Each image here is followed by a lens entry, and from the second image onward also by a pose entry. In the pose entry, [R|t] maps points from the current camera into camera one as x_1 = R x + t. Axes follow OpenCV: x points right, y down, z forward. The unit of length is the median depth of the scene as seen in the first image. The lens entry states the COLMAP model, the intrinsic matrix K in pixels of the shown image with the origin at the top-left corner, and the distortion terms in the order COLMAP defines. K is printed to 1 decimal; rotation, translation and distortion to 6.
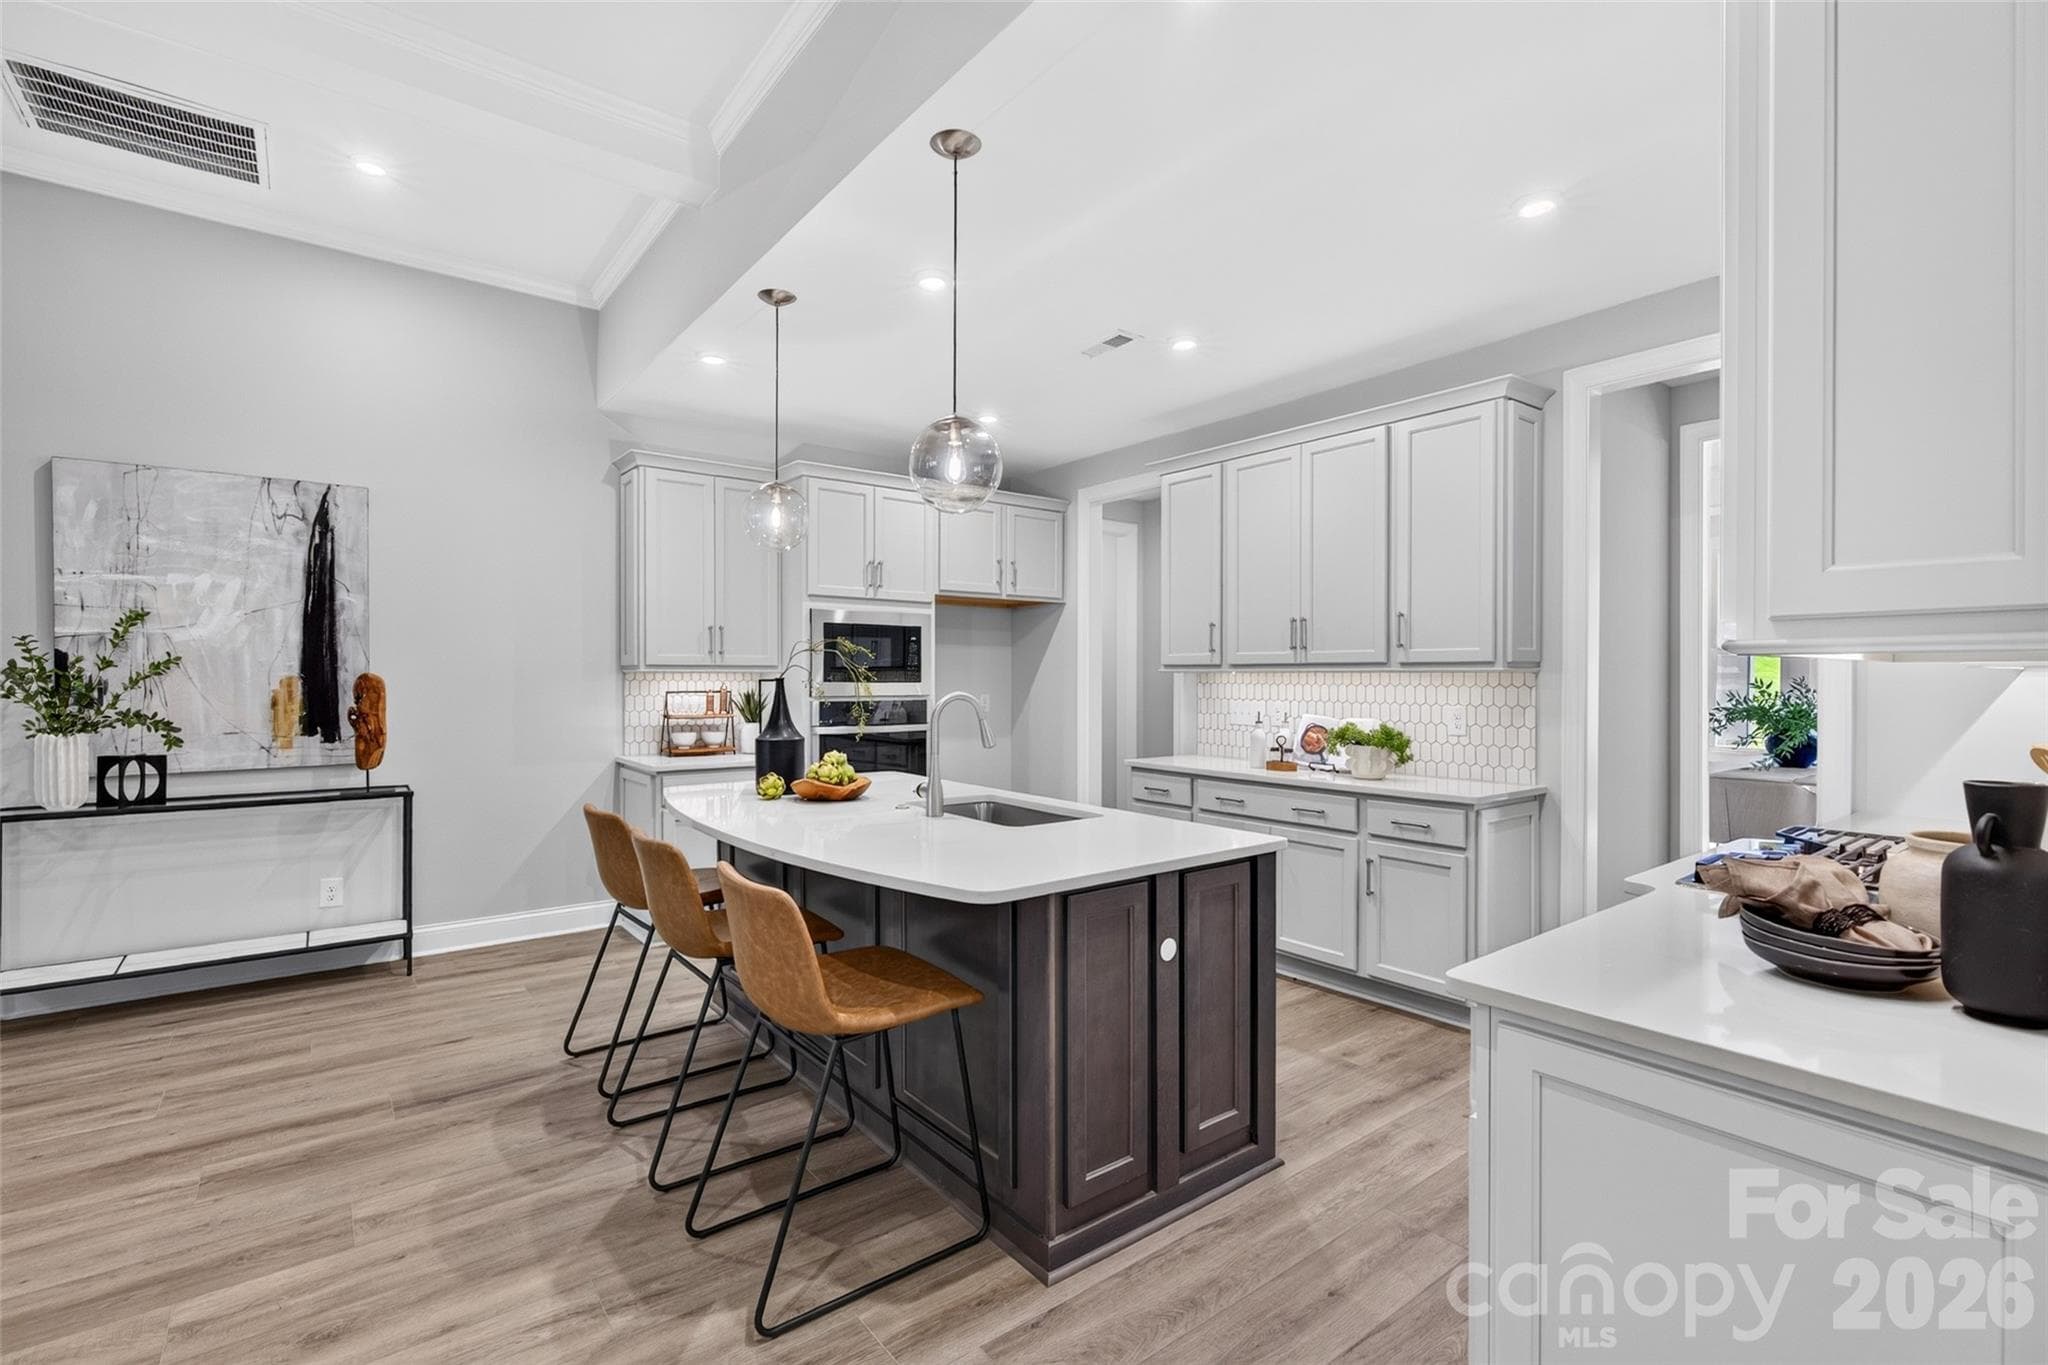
lens RADIAL K [[920.0, 0, 1026.7], [0, 920.0, 683.4], [0, 0, 1]] dist [0.004001, -0.003010]
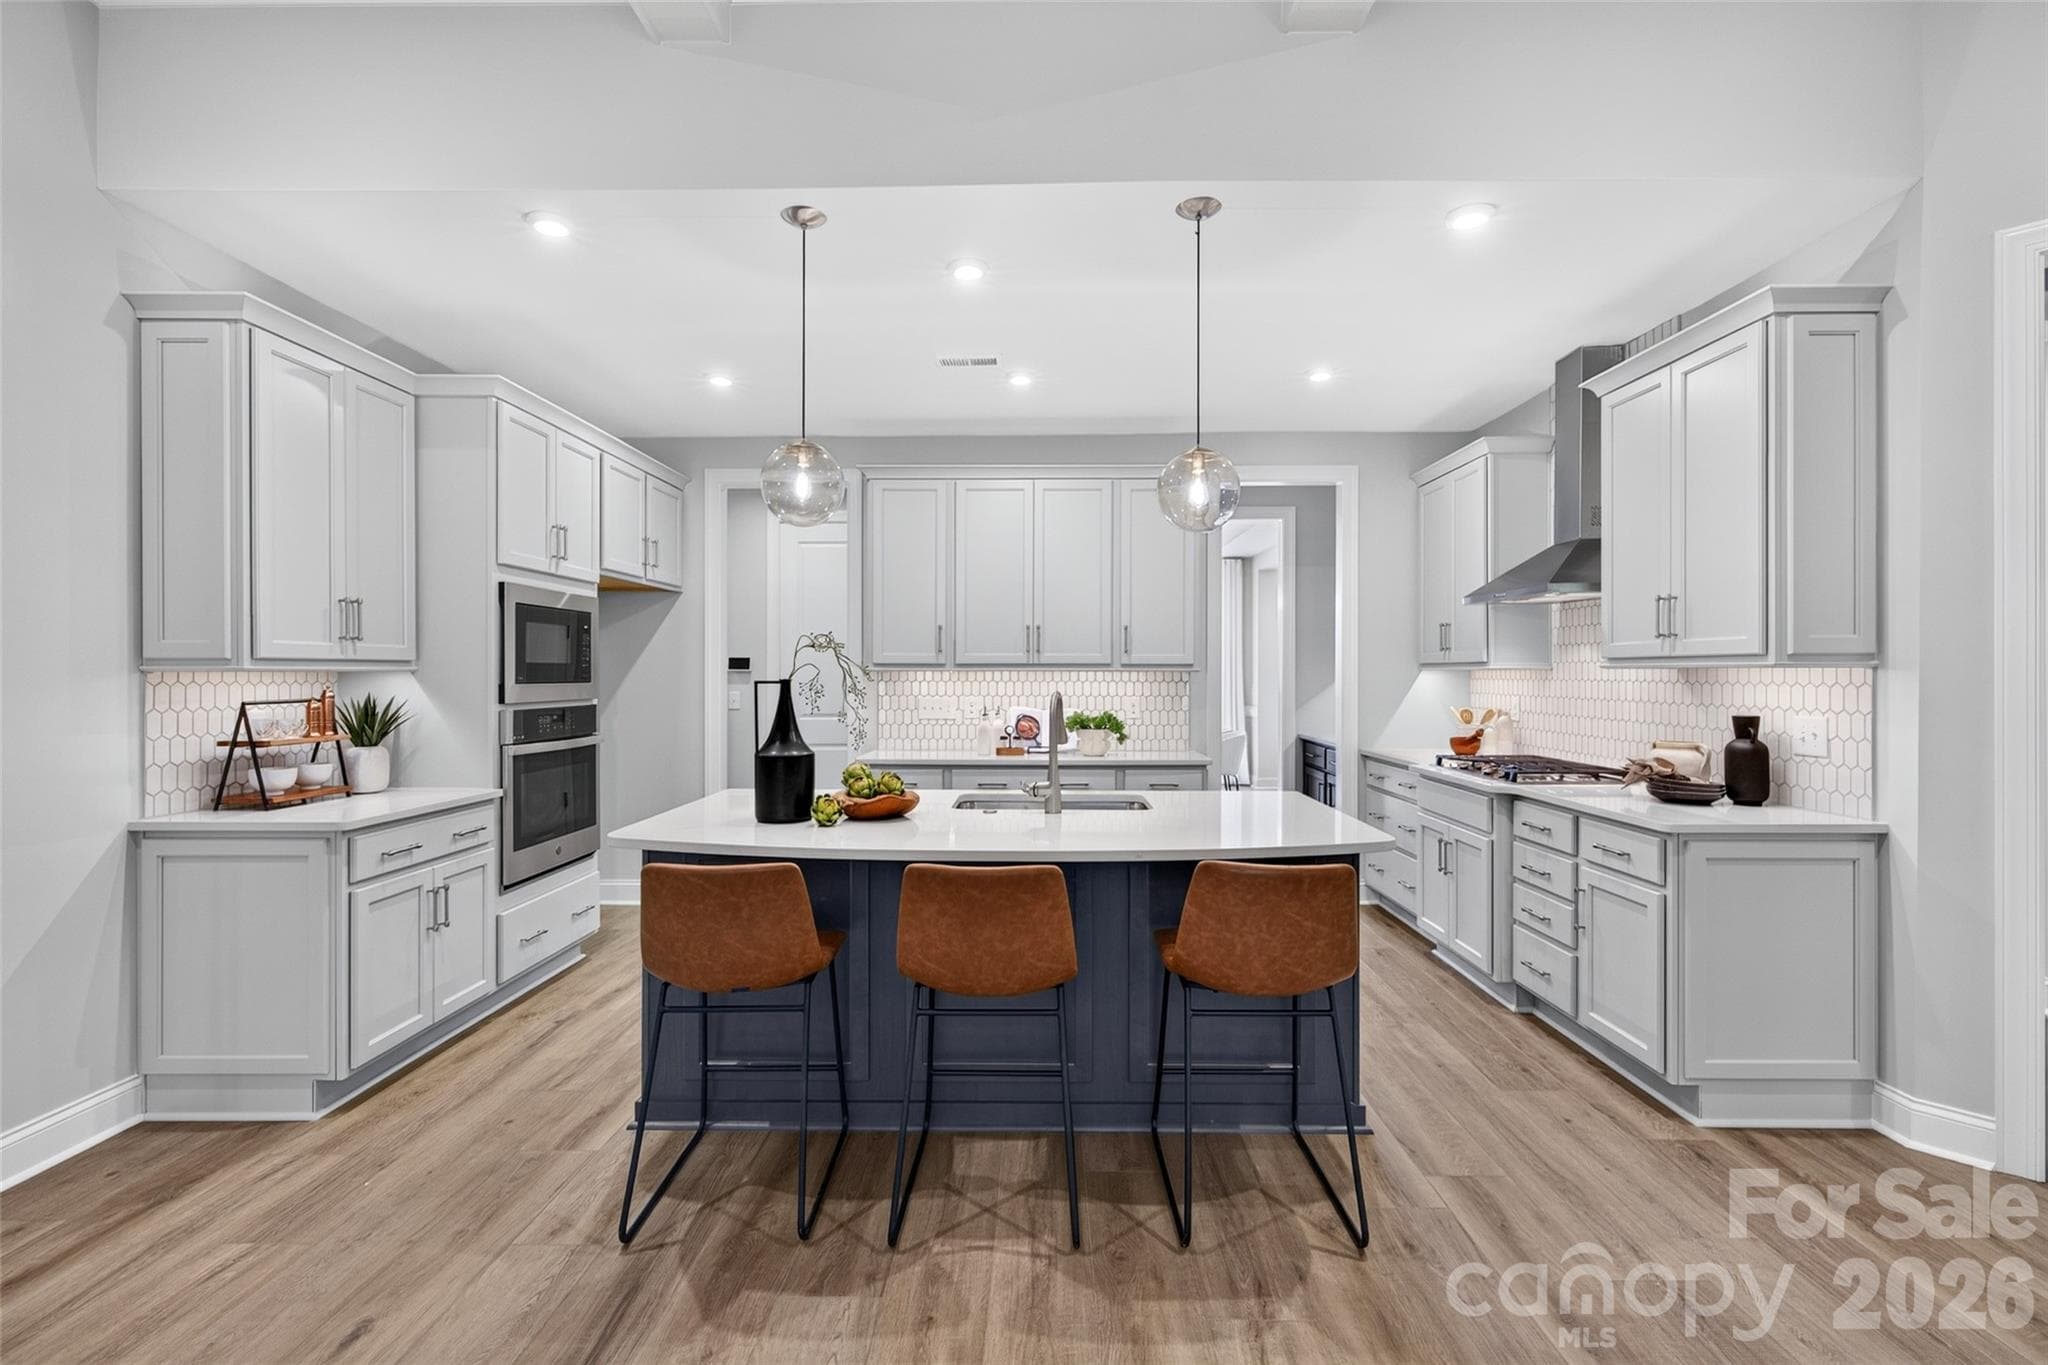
lens RADIAL K [[920.0, 0, 1027.0], [0, 920.0, 675.2], [0, 0, 1]] dist [0.004001, -0.003010]
pose [[0.623105, -0.003209, 0.782132, -0.637620], [0.007108, 0.999974, -0.001559, -0.004996], [-0.782106, 0.006531, 0.623111, 0.266152]]
